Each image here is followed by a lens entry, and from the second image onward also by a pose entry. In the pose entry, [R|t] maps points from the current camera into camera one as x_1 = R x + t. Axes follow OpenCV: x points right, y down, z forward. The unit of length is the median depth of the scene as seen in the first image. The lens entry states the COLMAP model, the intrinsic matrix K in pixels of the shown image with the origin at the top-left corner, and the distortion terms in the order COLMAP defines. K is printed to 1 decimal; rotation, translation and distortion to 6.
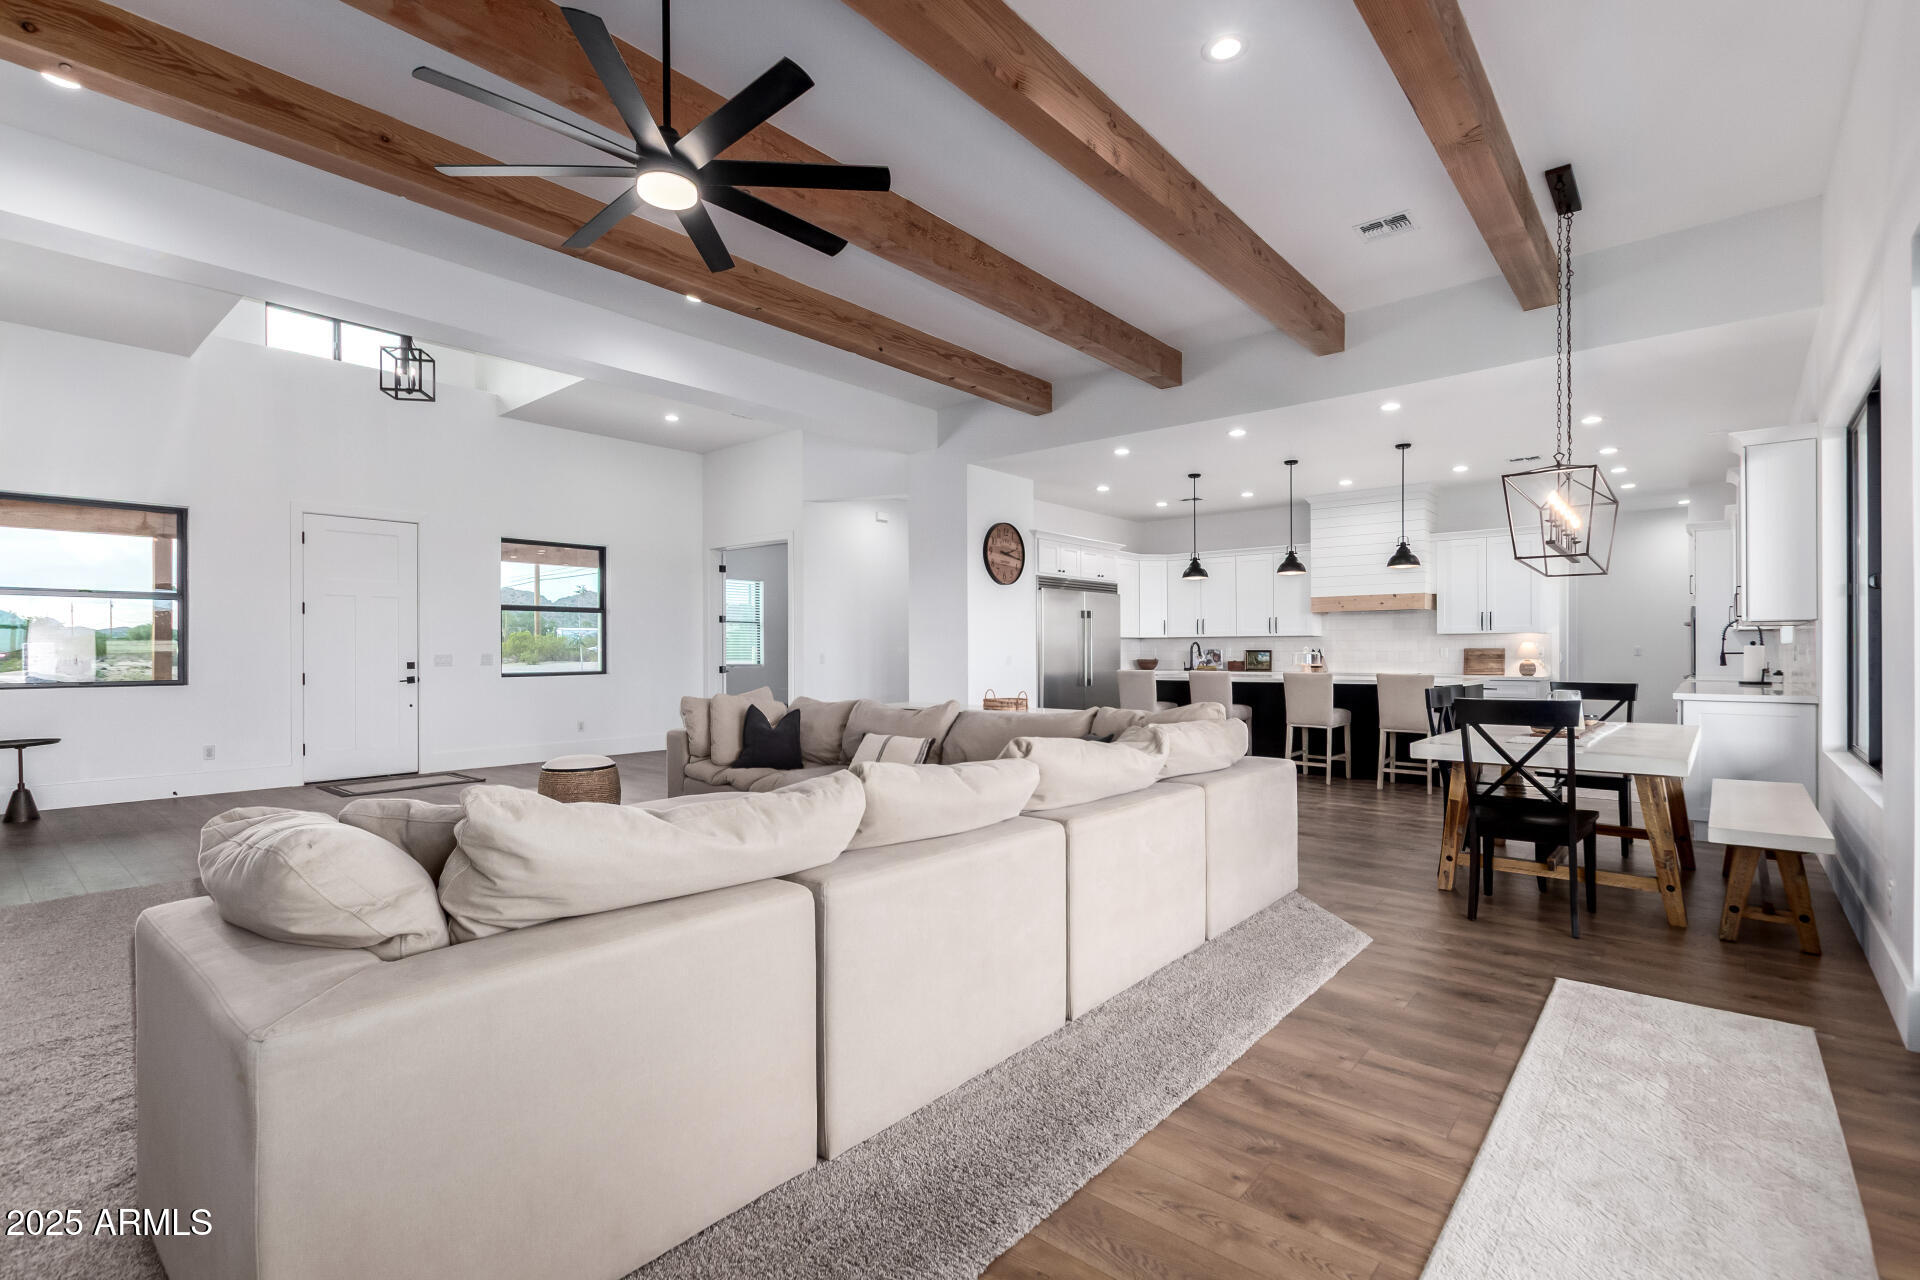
lens RADIAL K [[886.8, 0, 967.0], [0, 886.8, 645.4], [0, 0, 1]] dist [0.002189, -0.000193]
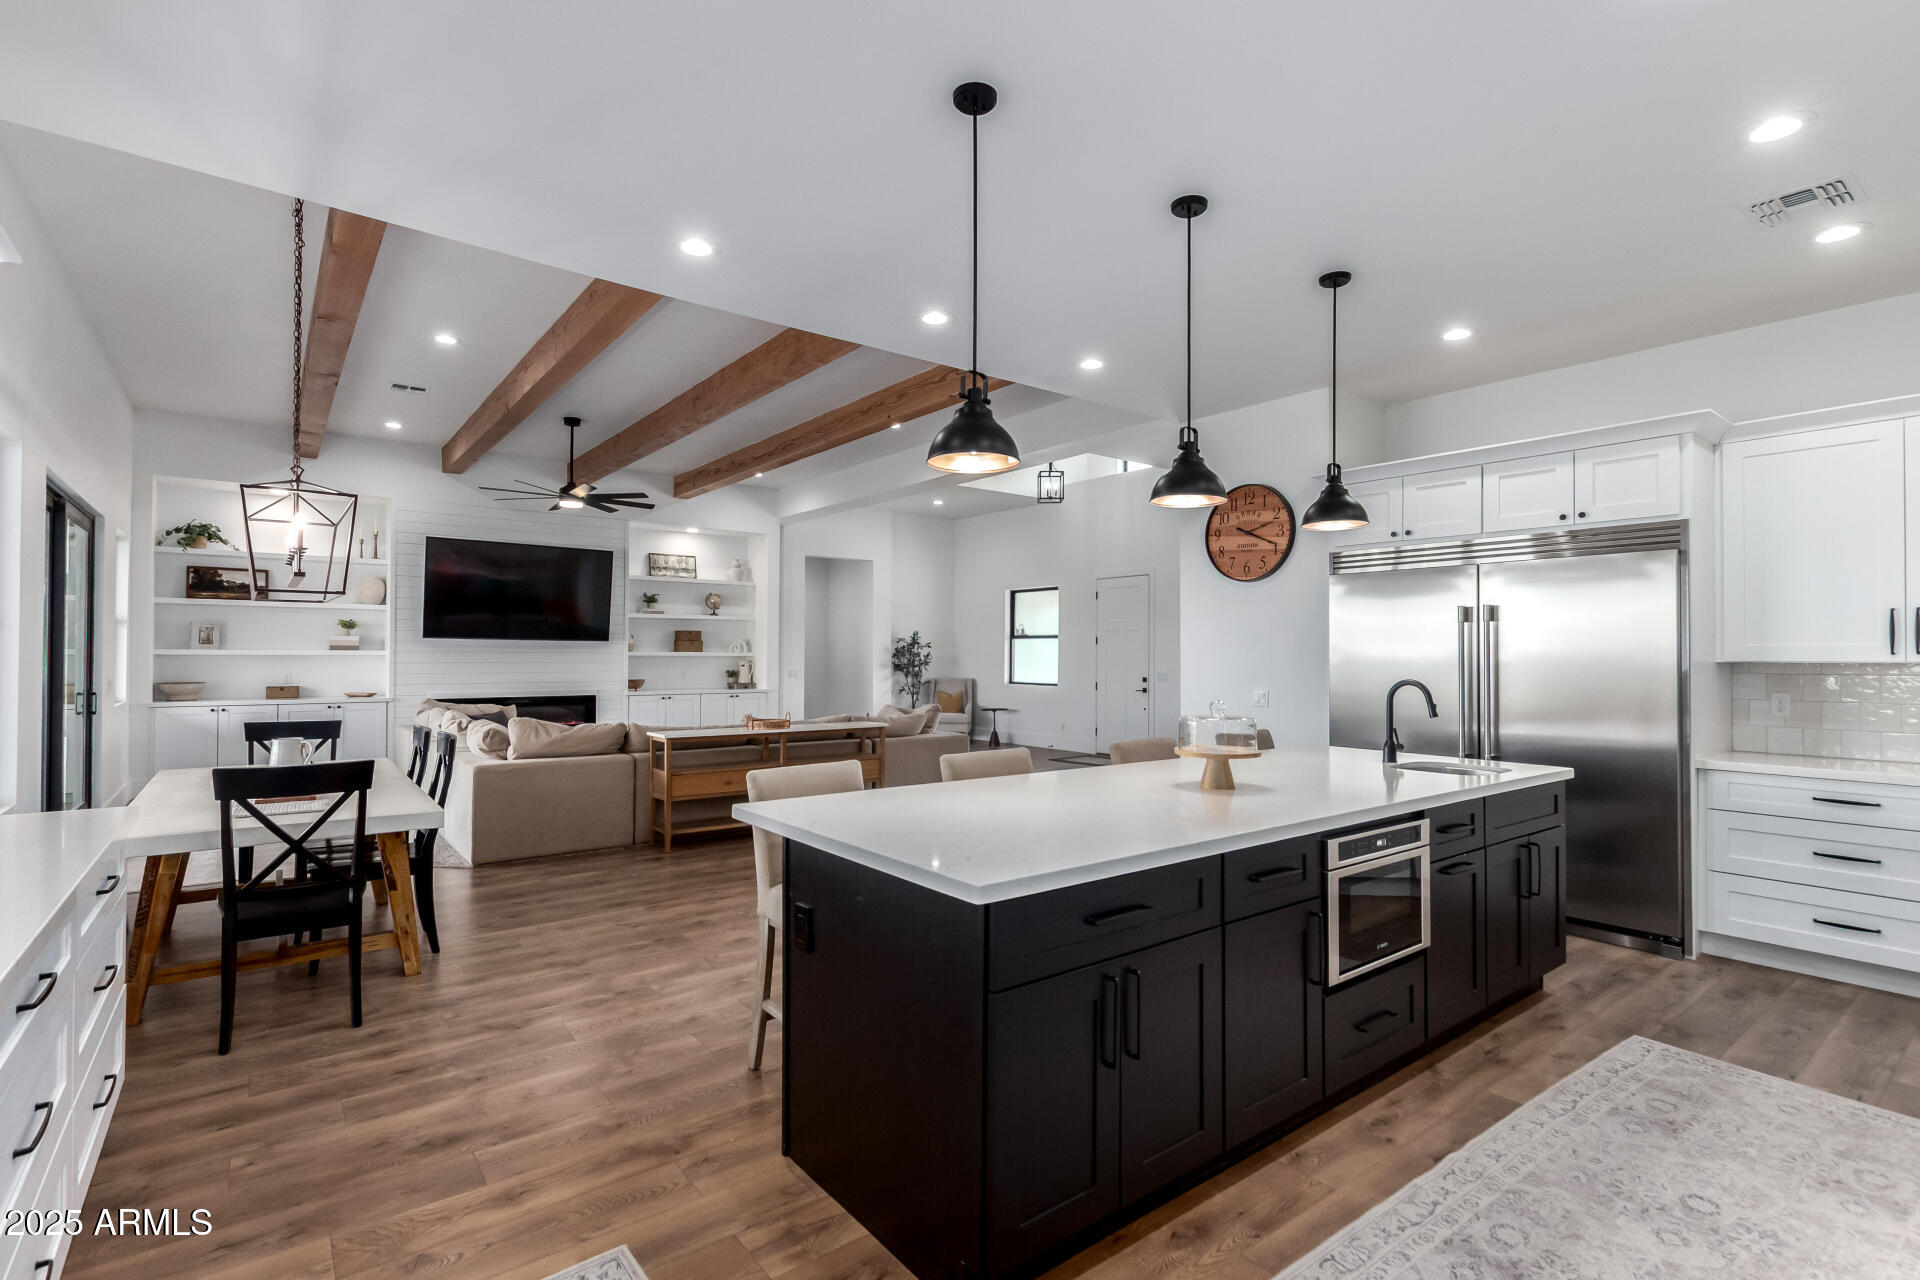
lens RADIAL K [[886.8, 0, 955.7], [0, 886.8, 643.4], [0, 0, 1]] dist [0.002189, -0.000193]
pose [[-0.201446, -0.011047, -0.979437, 0.637457], [0.000615, 0.999935, -0.011404, -0.014941], [0.979499, -0.002899, -0.201427, 0.827241]]
